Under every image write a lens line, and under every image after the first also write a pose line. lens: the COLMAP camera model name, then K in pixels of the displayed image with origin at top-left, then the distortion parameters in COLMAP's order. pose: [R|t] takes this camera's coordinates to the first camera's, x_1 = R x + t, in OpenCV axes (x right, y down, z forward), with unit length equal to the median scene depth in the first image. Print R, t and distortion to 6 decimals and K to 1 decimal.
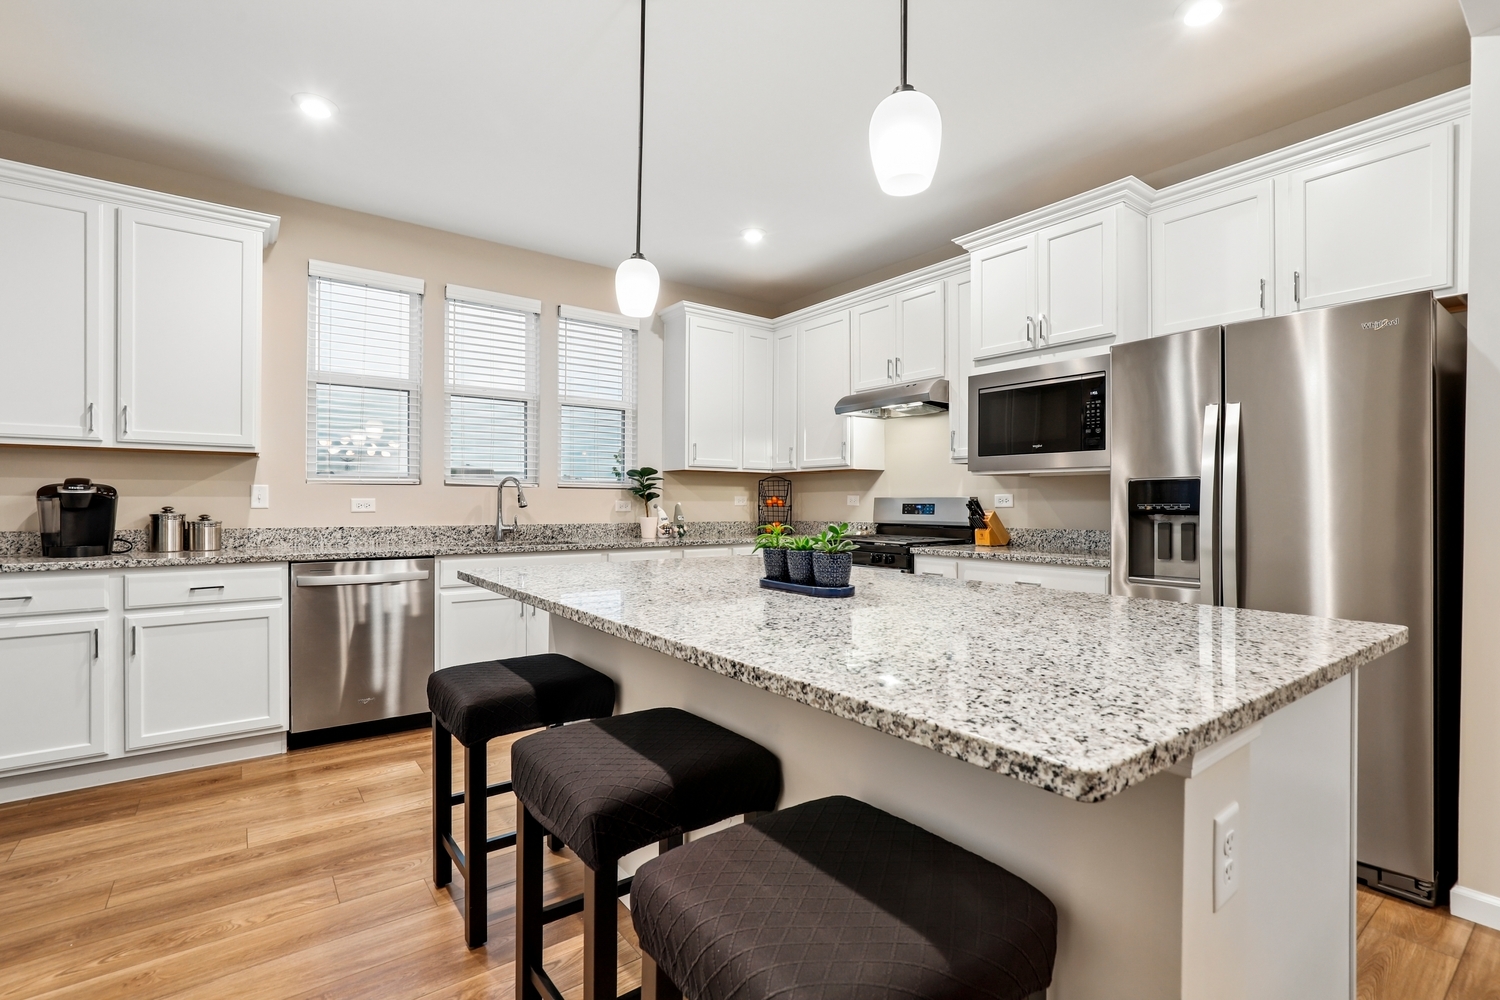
lens RADIAL K [[703.4, 0, 772.0], [0, 703.4, 505.3], [0, 0, 1]] dist [-0.018773, -0.000145]
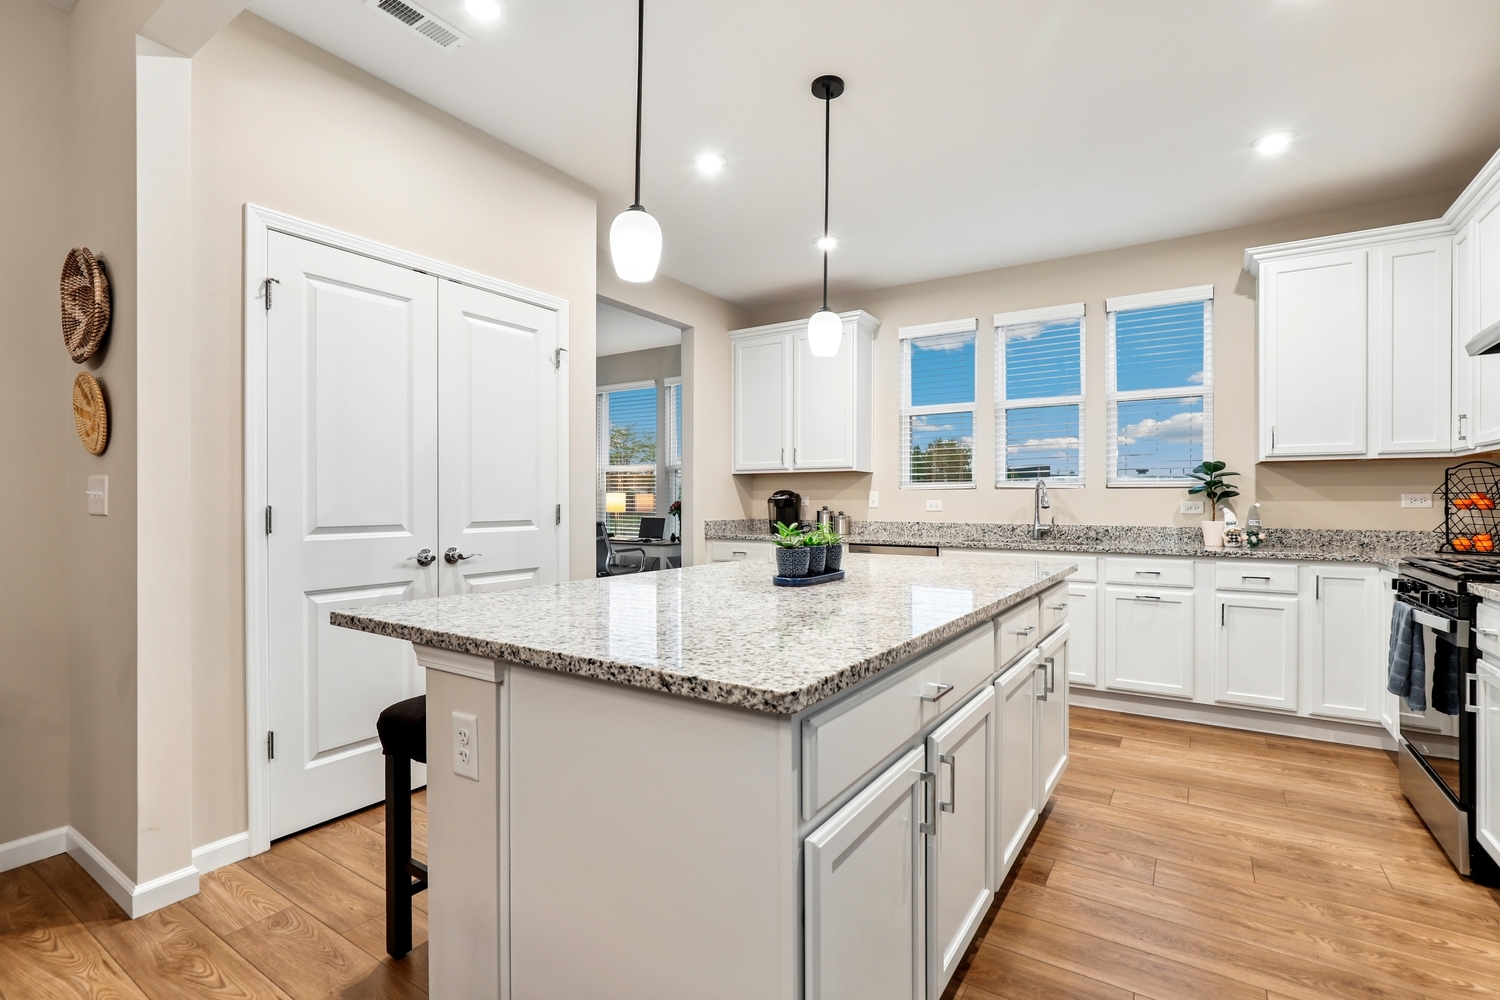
lens RADIAL K [[678.3, 0, 745.2], [0, 678.3, 504.9], [0, 0, 1]] dist [-0.001070, 0.000547]
pose [[0.326768, 0.002356, -0.945102, 0.484890], [-0.001068, 0.999997, 0.002123, -0.003884], [0.945104, 0.000316, 0.326769, 0.254760]]
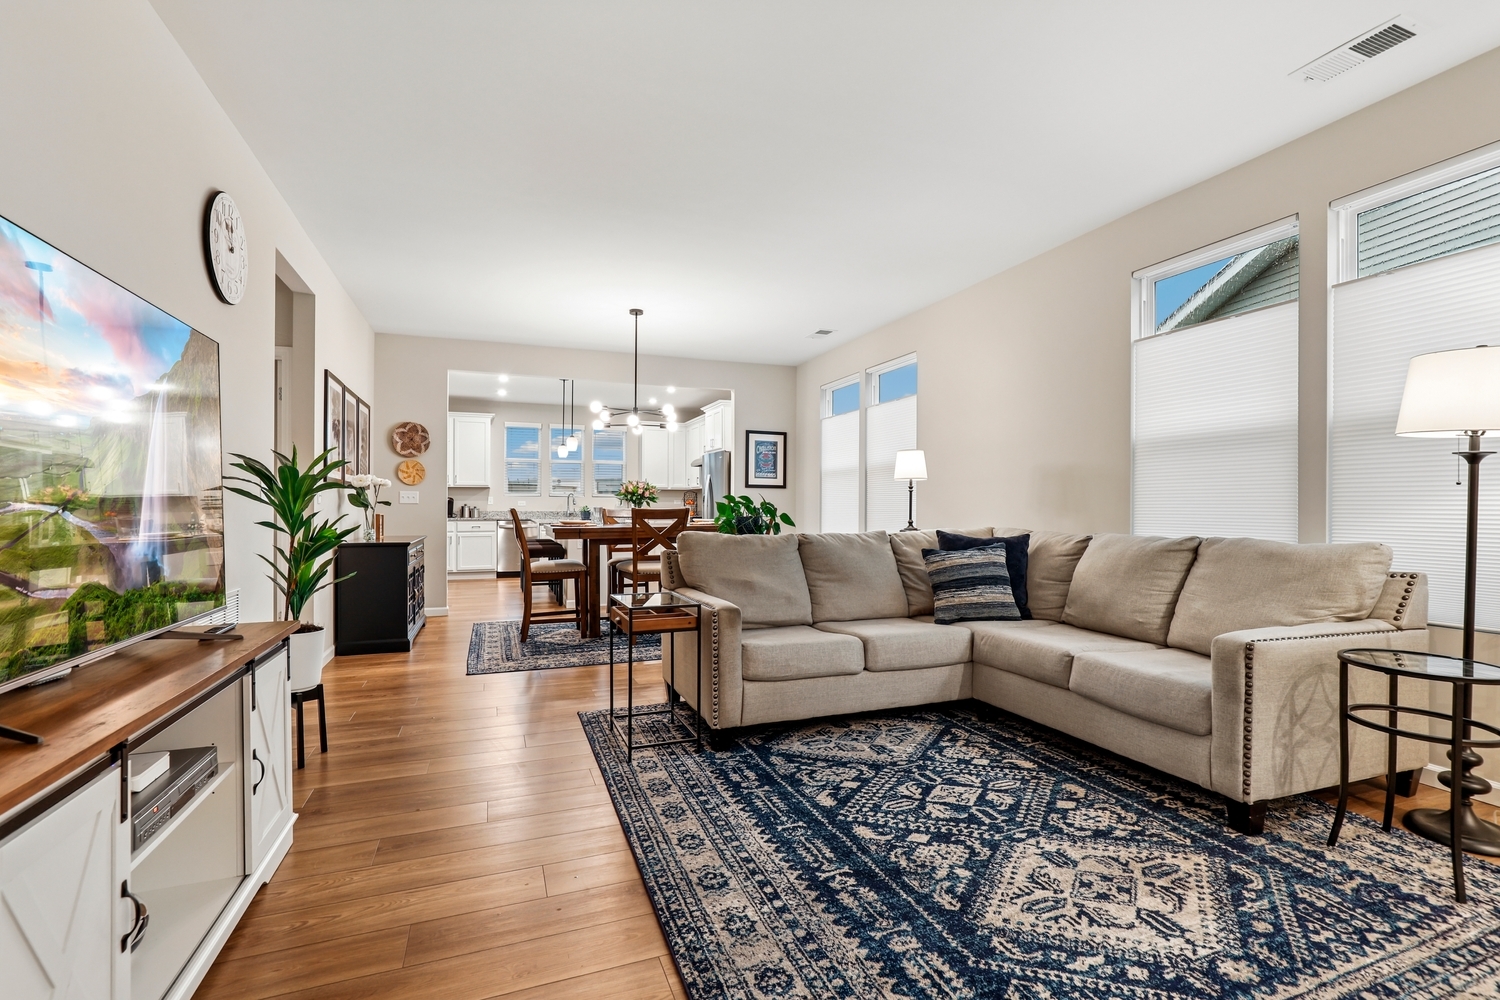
lens RADIAL K [[696.6, 0, 758.0], [0, 696.6, 506.1], [0, 0, 1]] dist [-0.001180, -0.000274]
pose [[0.958675, -0.002401, -0.284493, 1.145809], [0.001931, 0.999996, -0.001932, 0.017245], [0.284496, 0.001303, 0.958676, -1.450976]]
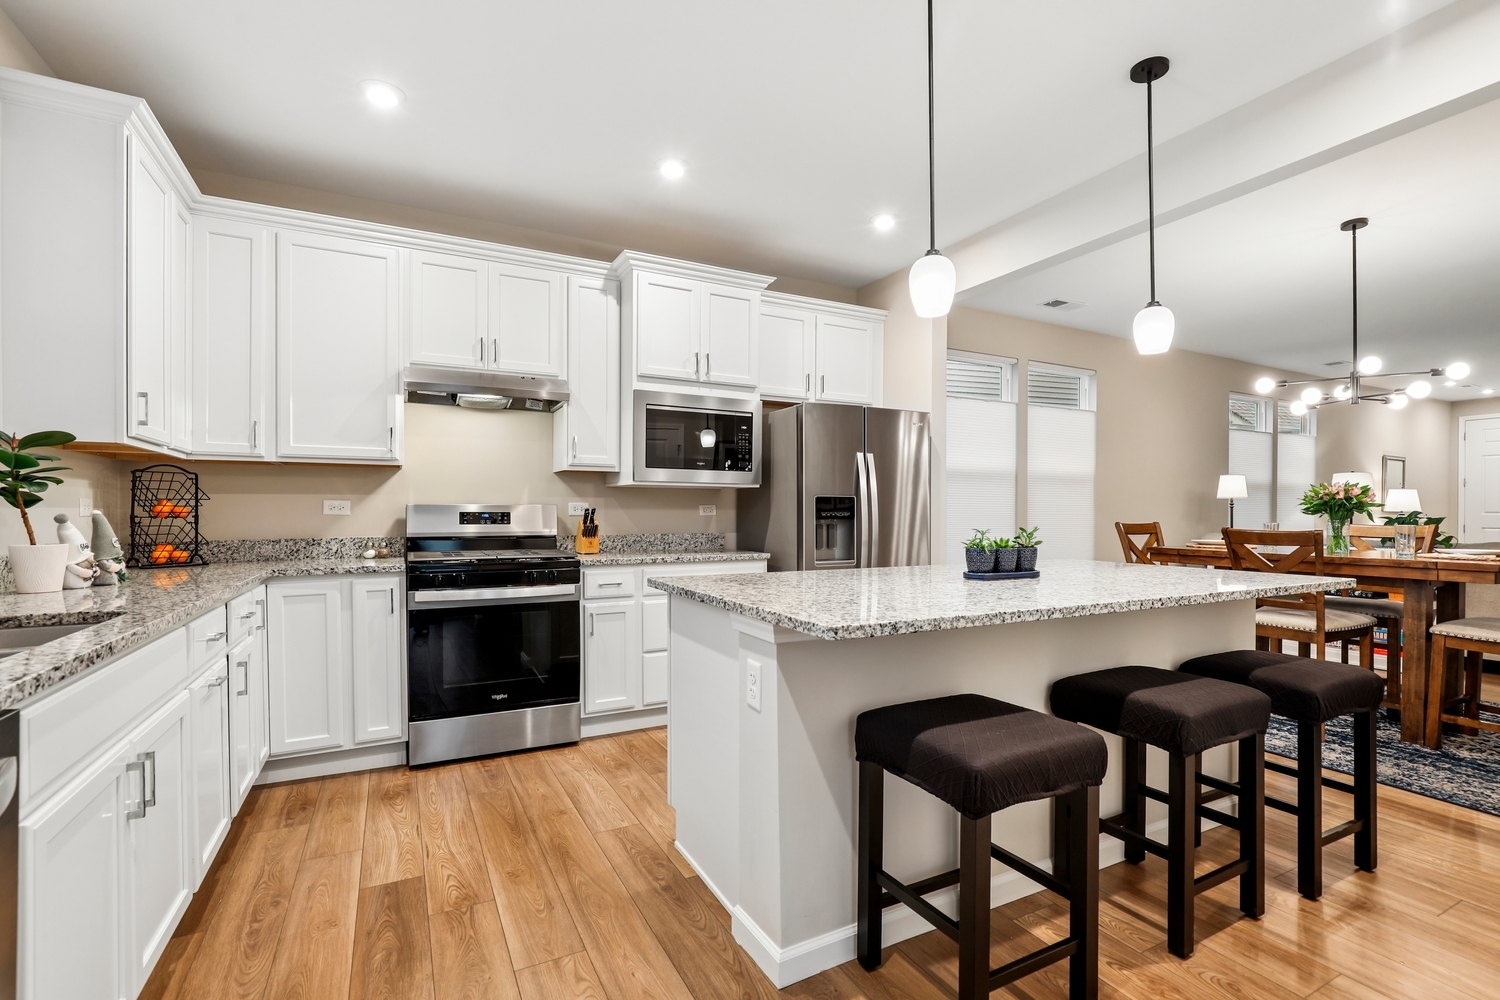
lens RADIAL K [[696.6, 0, 758.0], [0, 696.6, 506.1], [0, 0, 1]] dist [-0.001180, -0.000274]
pose [[0.162612, 0.003672, 0.986683, -0.622595], [0.000920, 0.999992, -0.003873, -0.006504], [-0.986690, 0.001537, 0.162608, 0.580089]]
